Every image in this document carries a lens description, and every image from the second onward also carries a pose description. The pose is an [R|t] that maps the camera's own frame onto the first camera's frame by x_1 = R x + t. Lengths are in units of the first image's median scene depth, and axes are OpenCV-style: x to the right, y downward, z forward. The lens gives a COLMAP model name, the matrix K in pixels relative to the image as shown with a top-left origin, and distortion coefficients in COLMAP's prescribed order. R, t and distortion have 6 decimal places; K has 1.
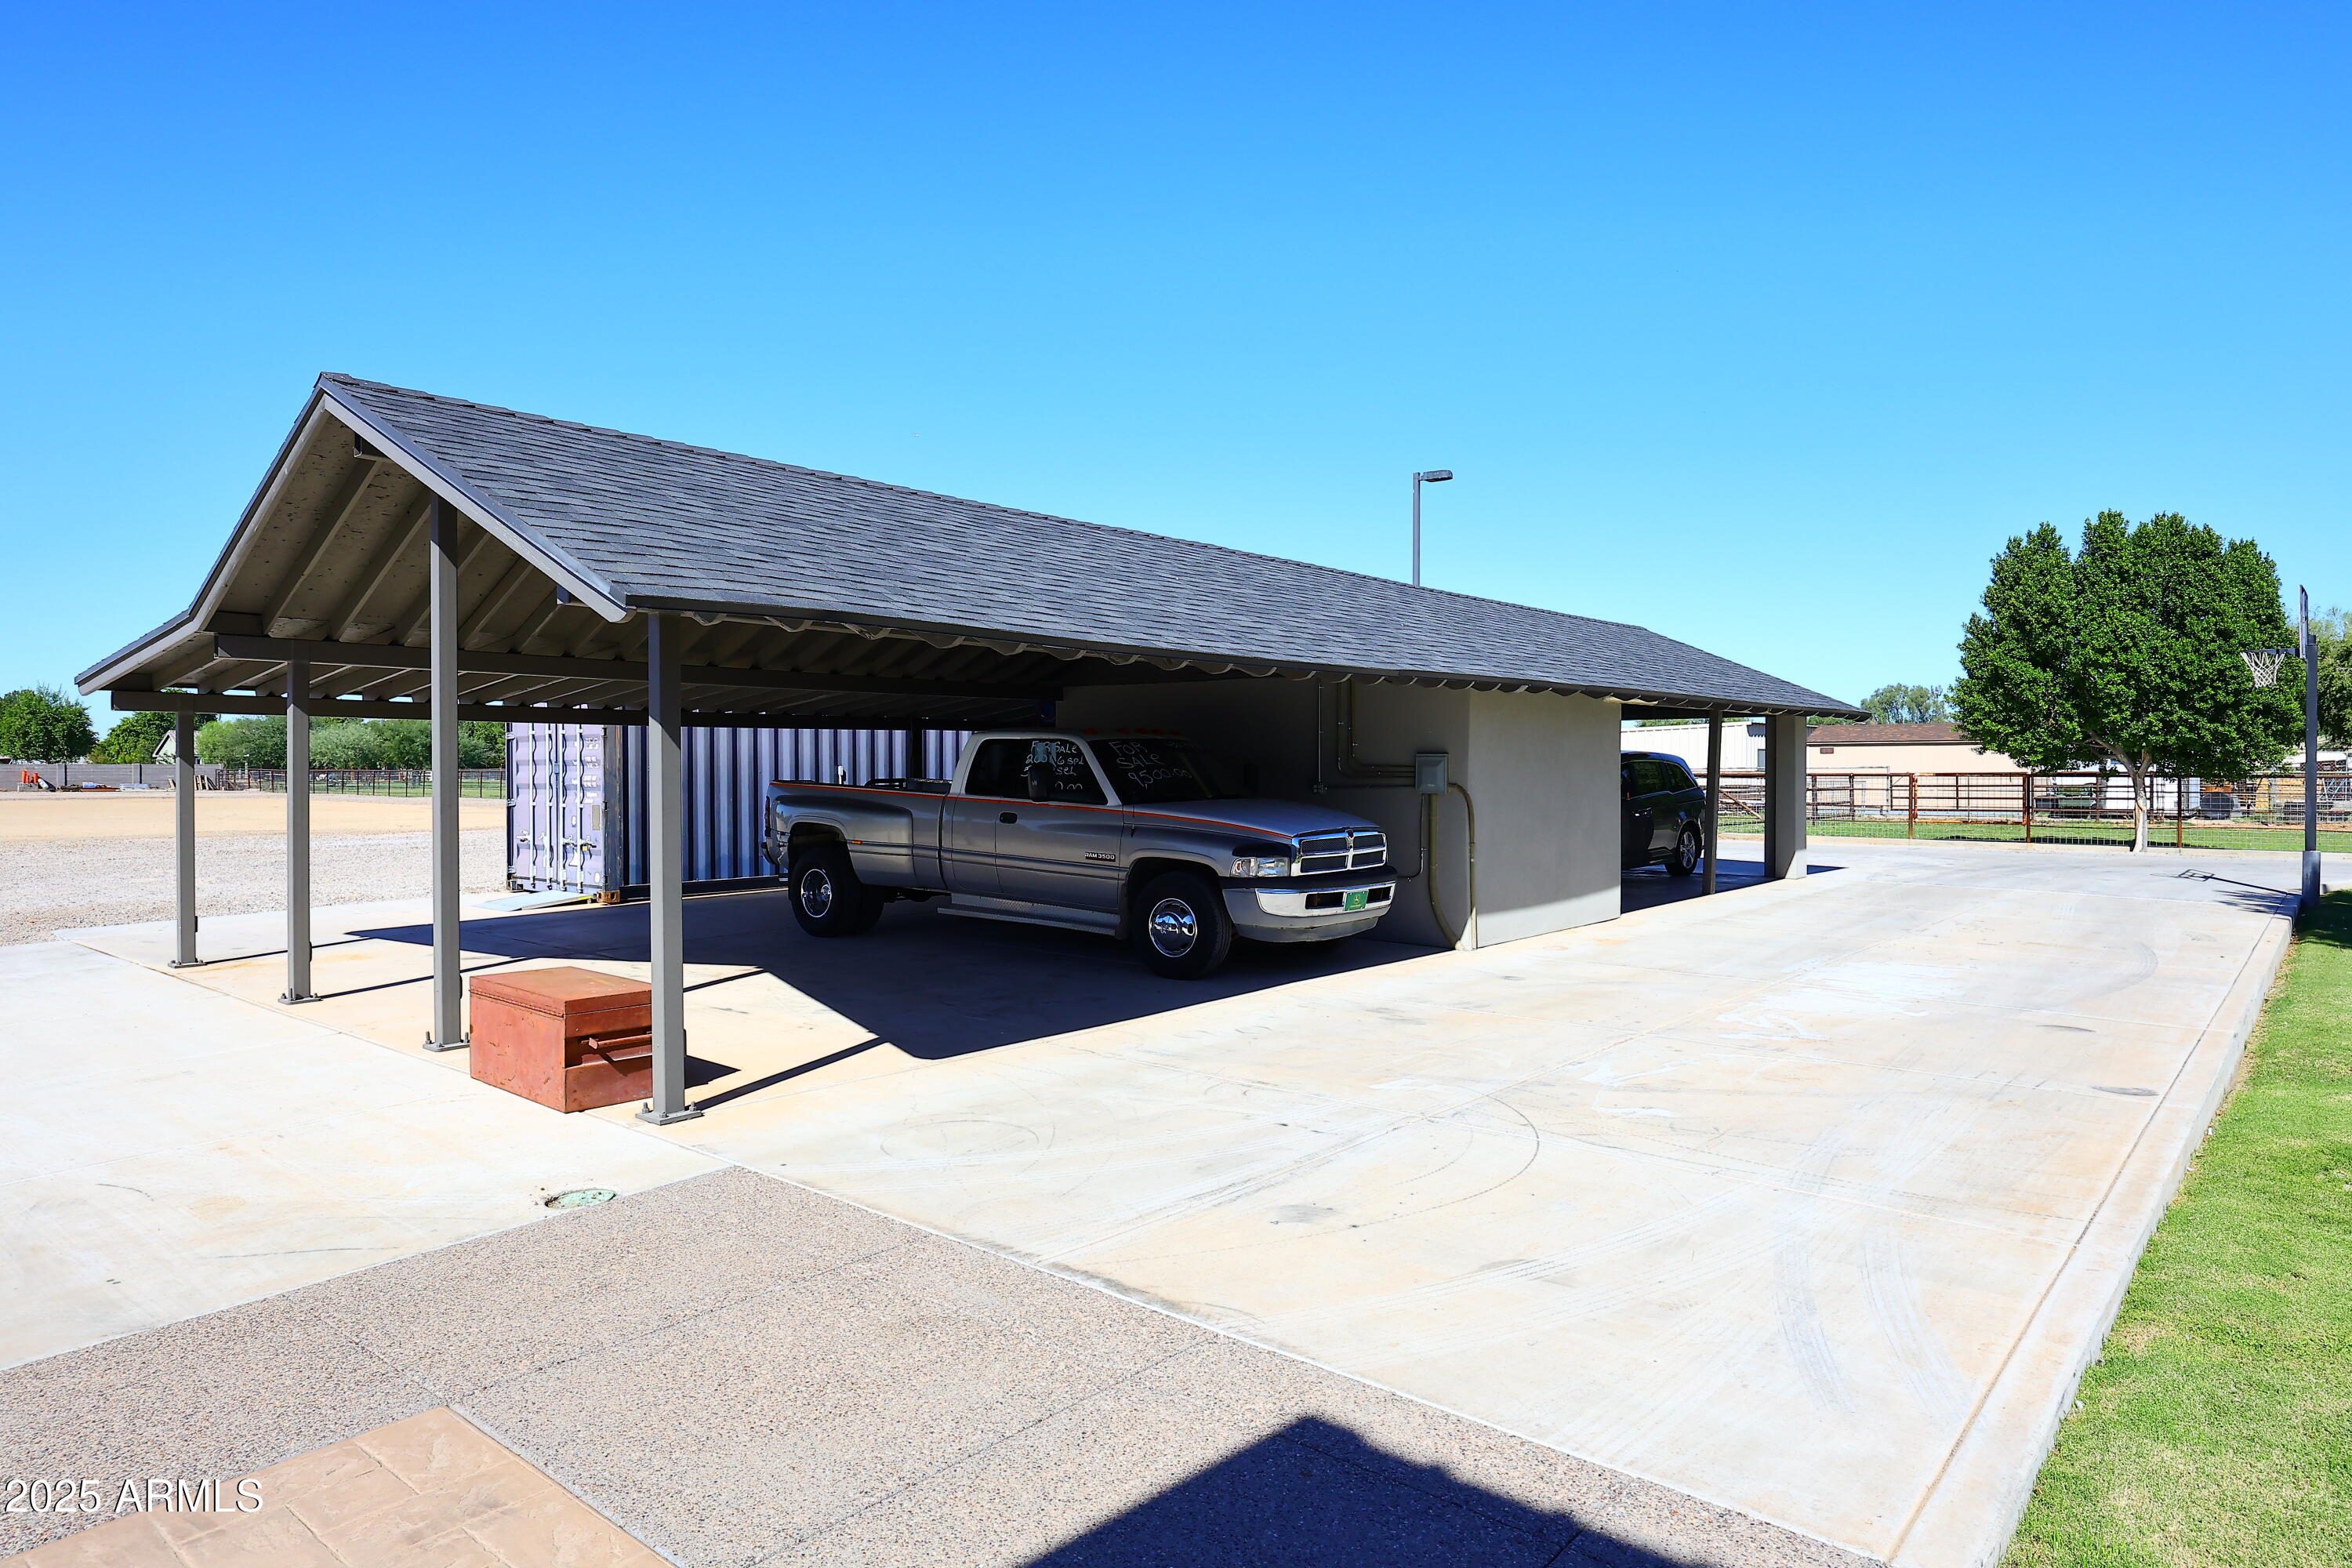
lens RADIAL K [[1381.2, 0, 1180.6], [0, 1381.2, 776.3], [0, 0, 1]] dist [0.012318, -0.002176]
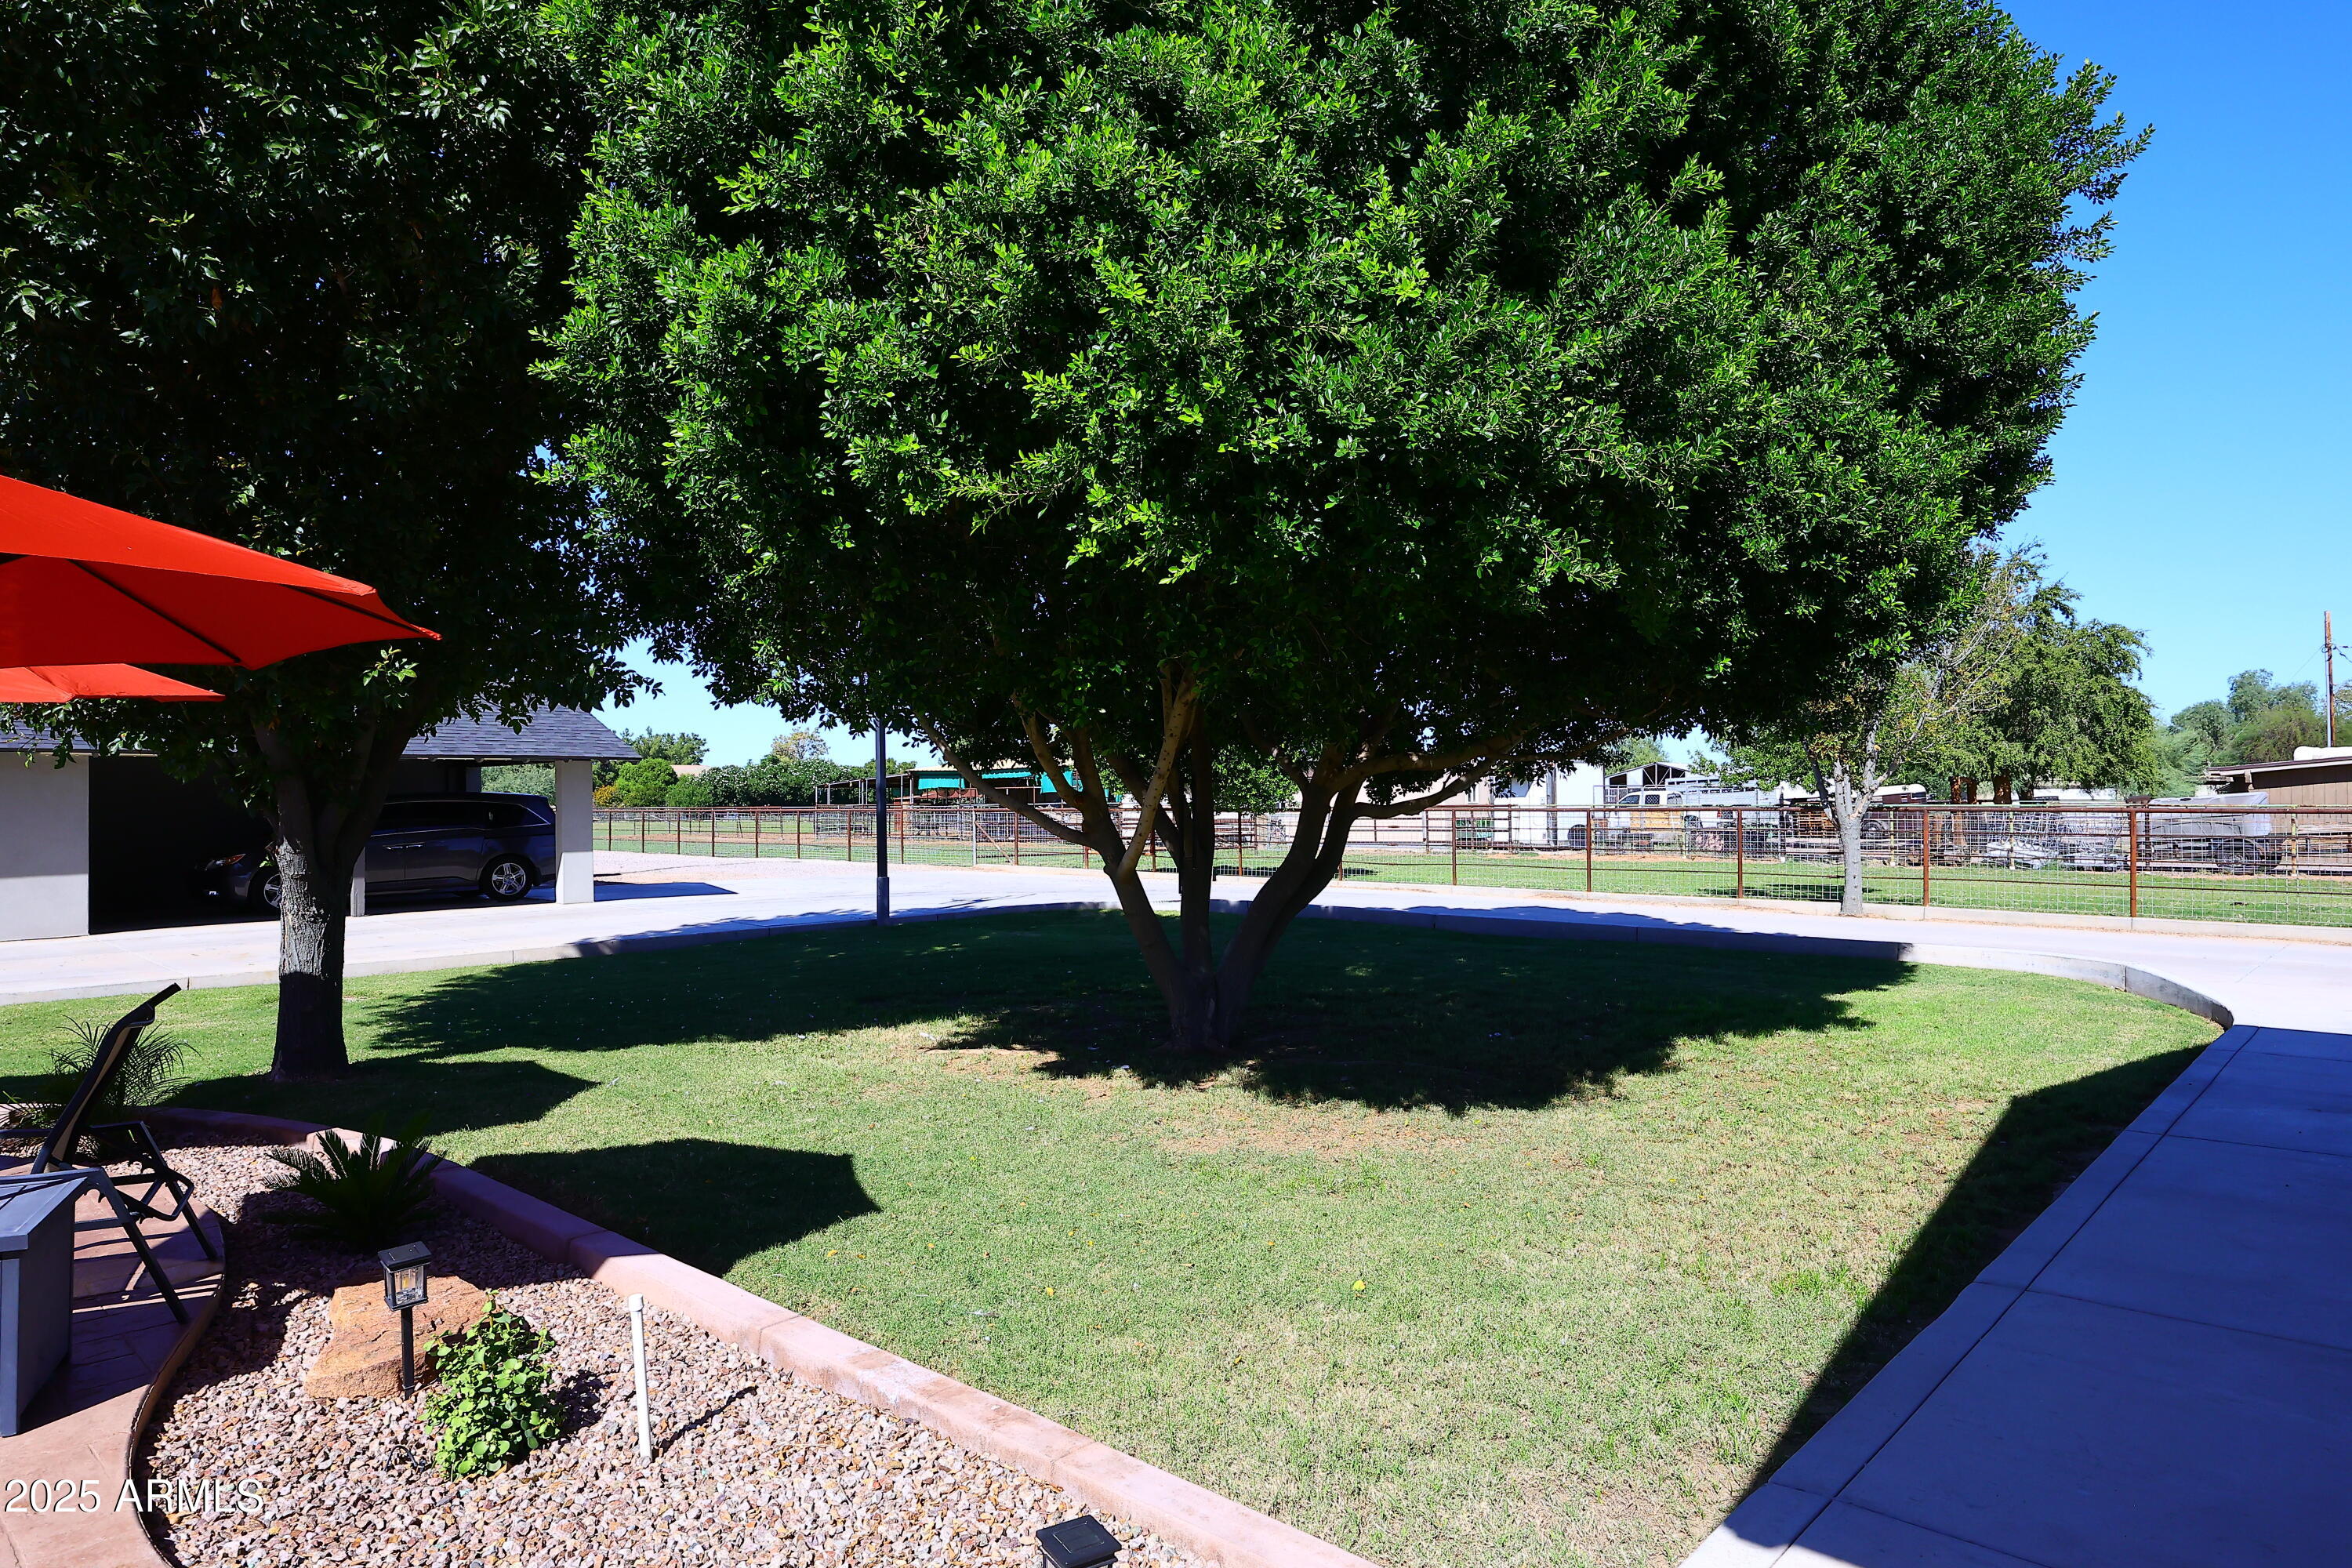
lens RADIAL K [[1381.2, 0, 1178.9], [0, 1381.2, 792.8], [0, 0, 1]] dist [0.012318, -0.002176]
pose [[0.998749, -0.006466, -0.049580, 1.194704], [0.005766, 0.999882, -0.014245, 0.001386], [0.049666, 0.013942, 0.998669, -0.149704]]
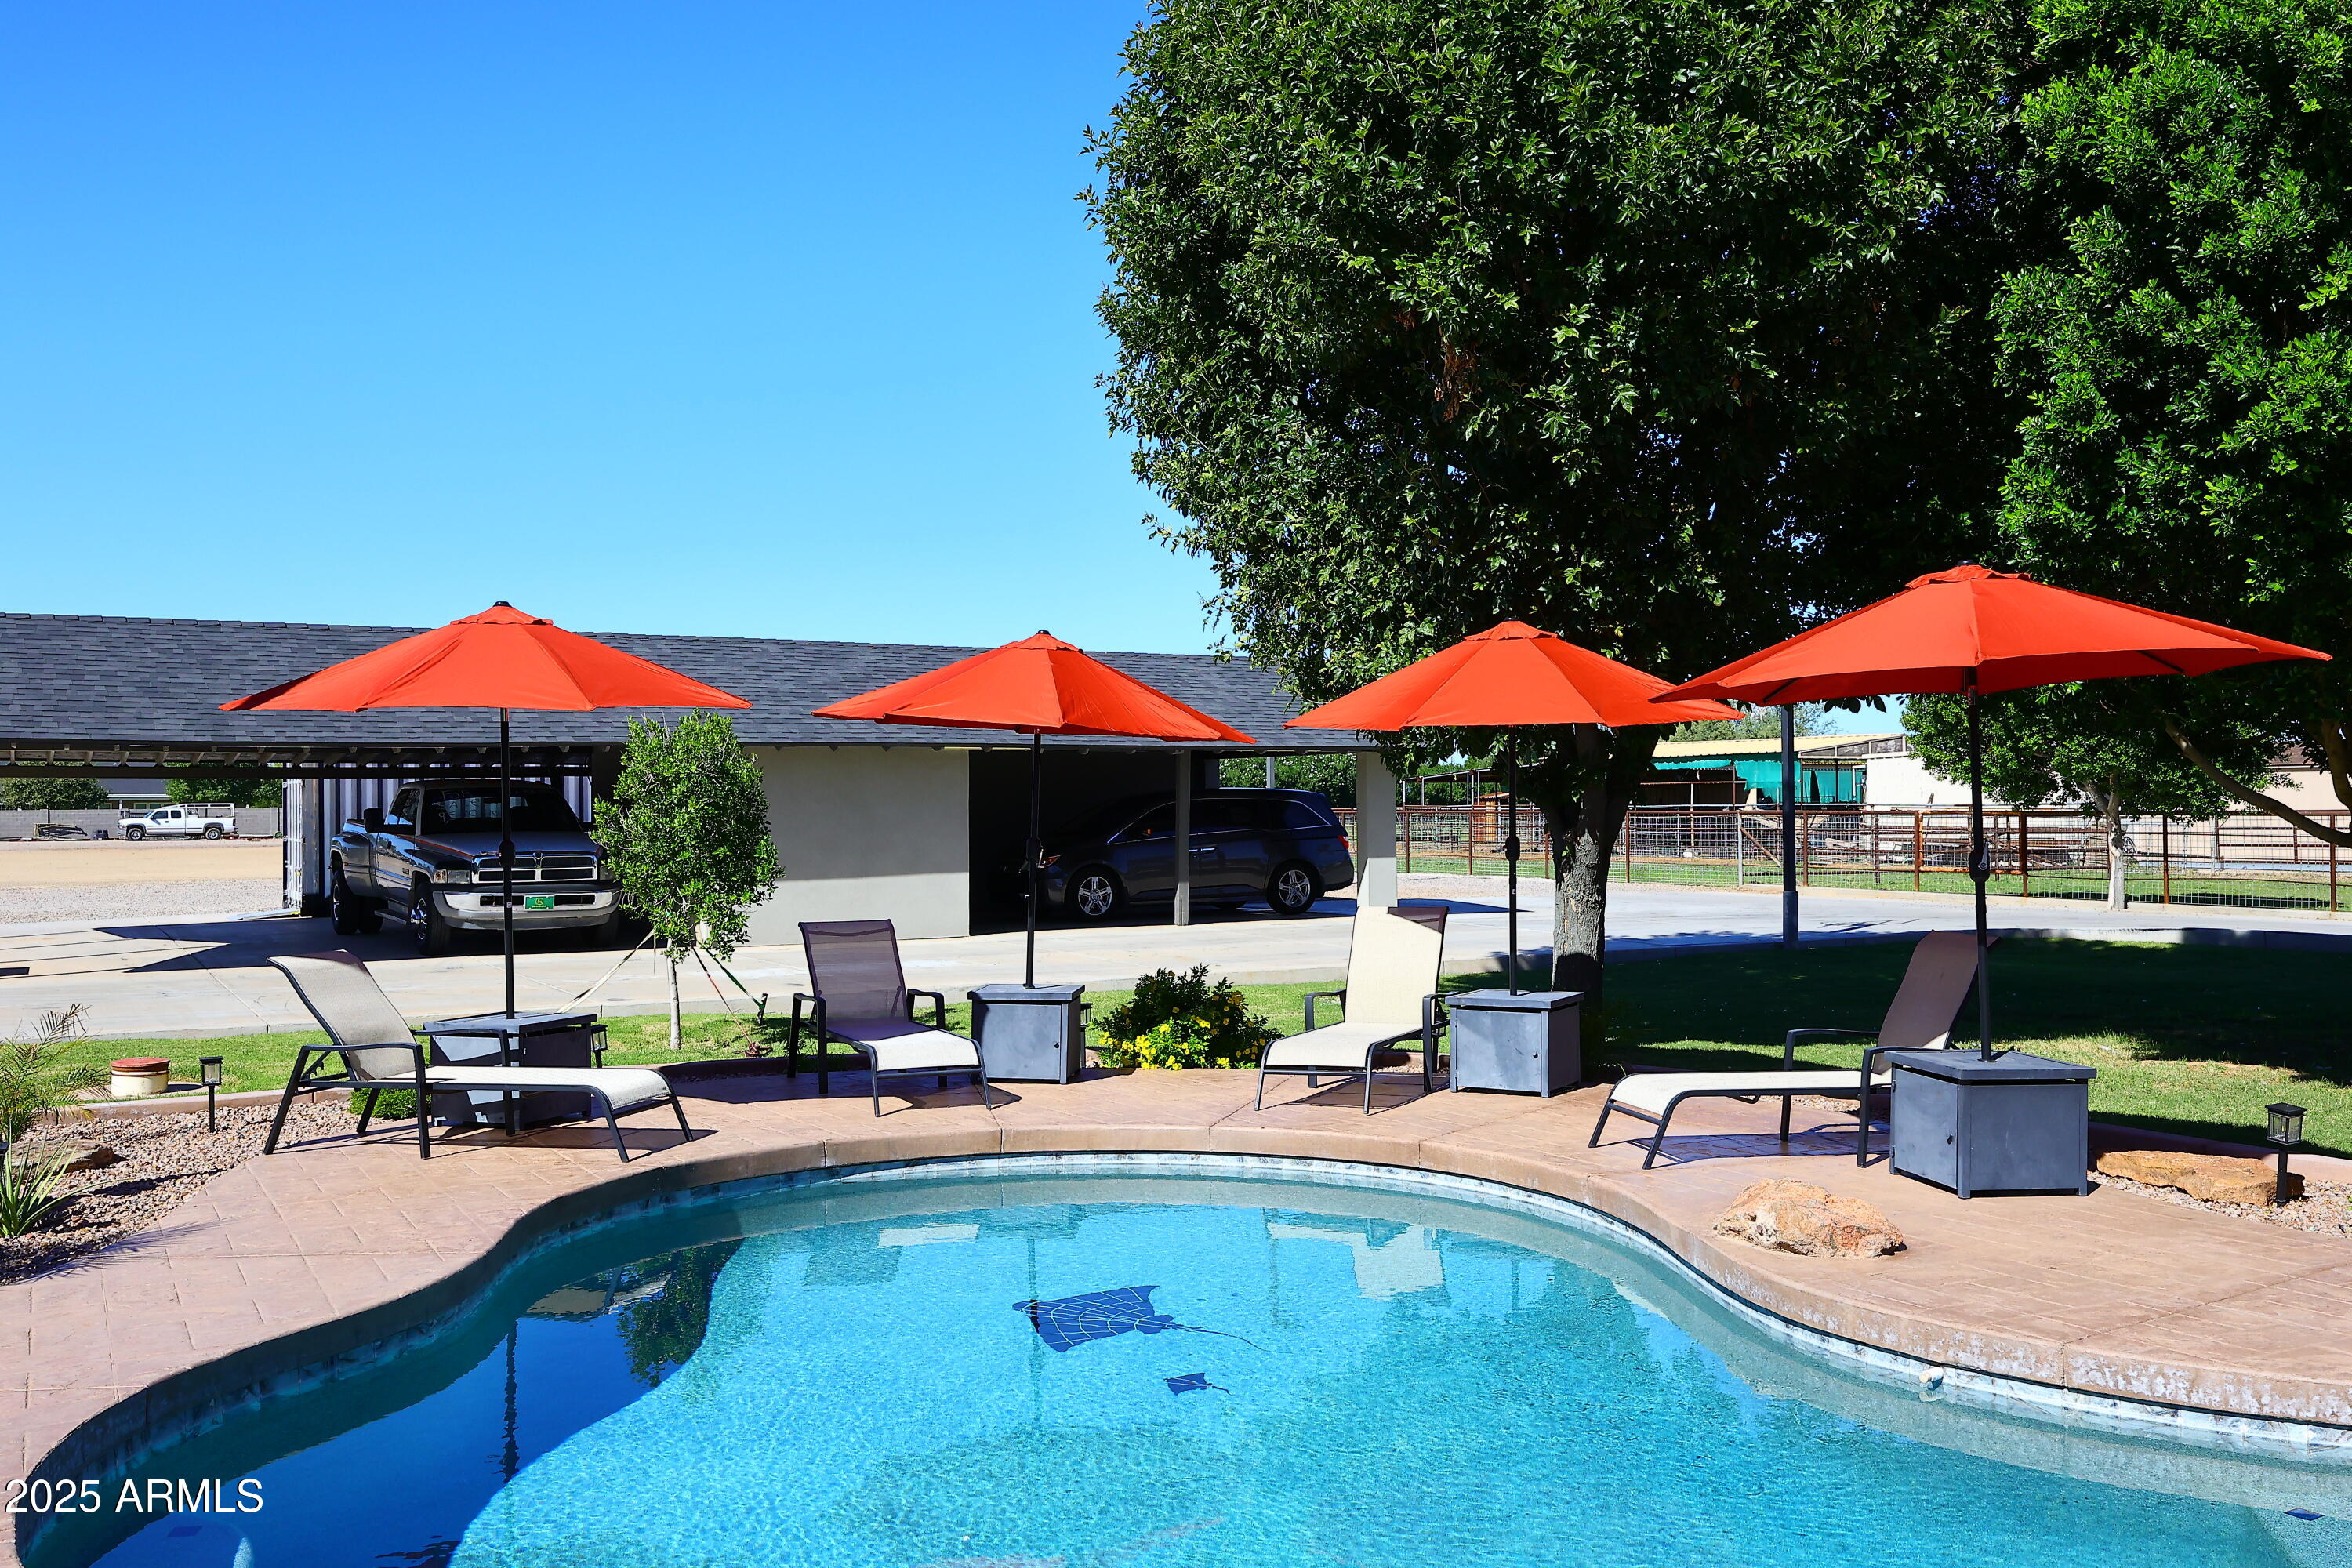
lens RADIAL K [[2038.6, 0, 1182.6], [0, 2038.6, 797.1], [0, 0, 1]] dist [0.007443, -0.016111]
pose [[0.943733, -0.005739, -0.330658, 0.950117], [0.002006, 0.999930, -0.011630, 0.004528], [0.330702, 0.010313, 0.943679, -0.501847]]
